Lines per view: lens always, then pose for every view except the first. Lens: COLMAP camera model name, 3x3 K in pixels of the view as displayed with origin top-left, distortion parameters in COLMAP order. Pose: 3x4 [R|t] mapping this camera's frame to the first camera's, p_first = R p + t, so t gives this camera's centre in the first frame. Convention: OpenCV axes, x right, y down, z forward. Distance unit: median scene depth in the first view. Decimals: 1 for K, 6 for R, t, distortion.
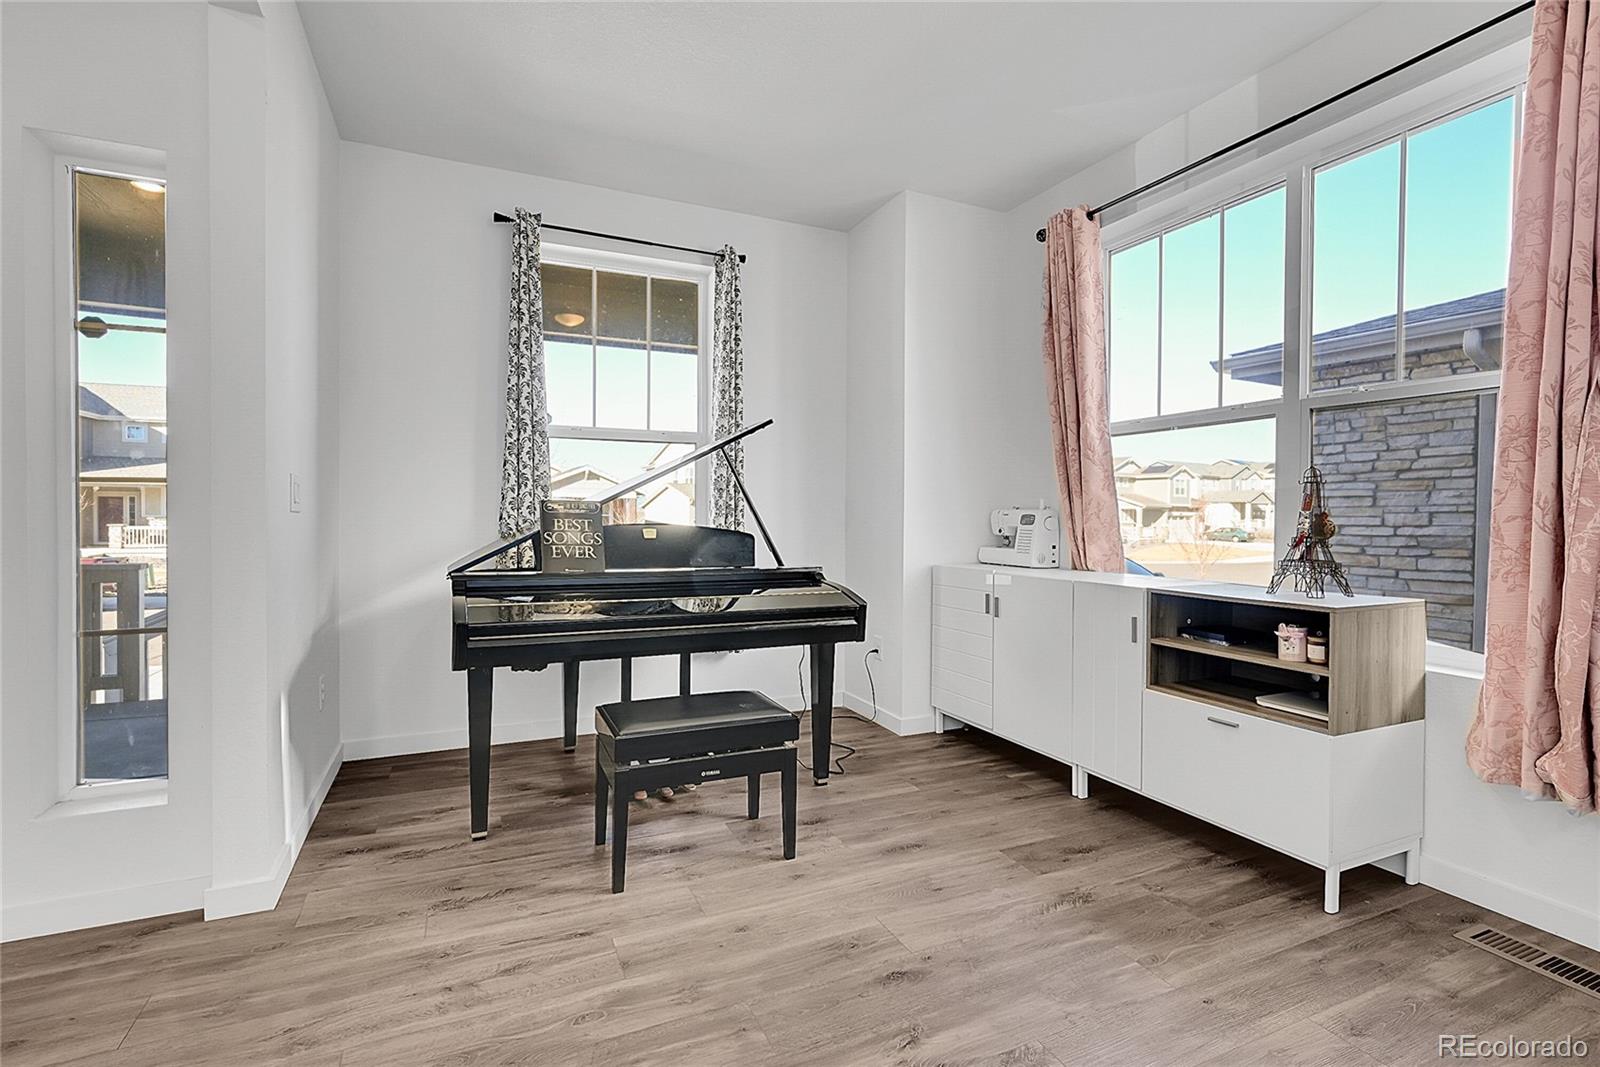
lens RADIAL K [[717.4, 0, 799.6], [0, 717.4, 530.5], [0, 0, 1]] dist [-0.003755, -0.000835]
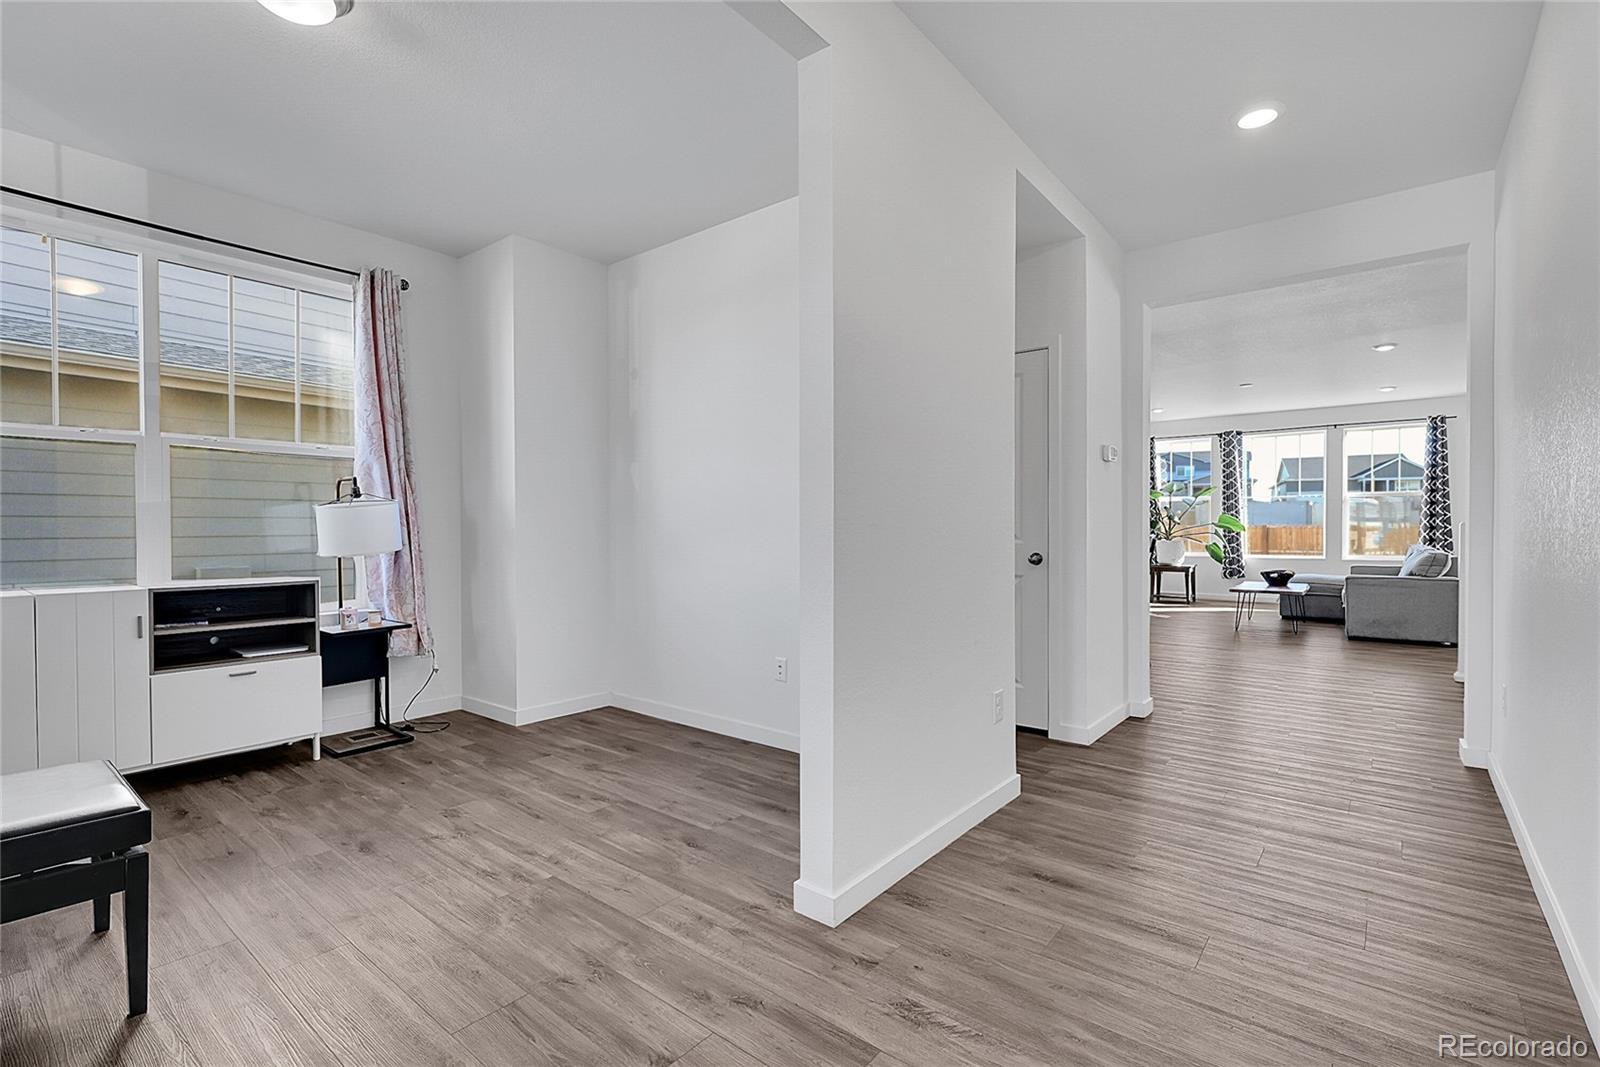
lens RADIAL K [[717.4, 0, 803.8], [0, 717.4, 535.7], [0, 0, 1]] dist [-0.003755, -0.000835]
pose [[-0.435927, -0.013562, 0.899880, -1.170432], [0.012707, 0.999694, 0.021221, -0.020574], [-0.899892, 0.020686, -0.435621, 0.624094]]
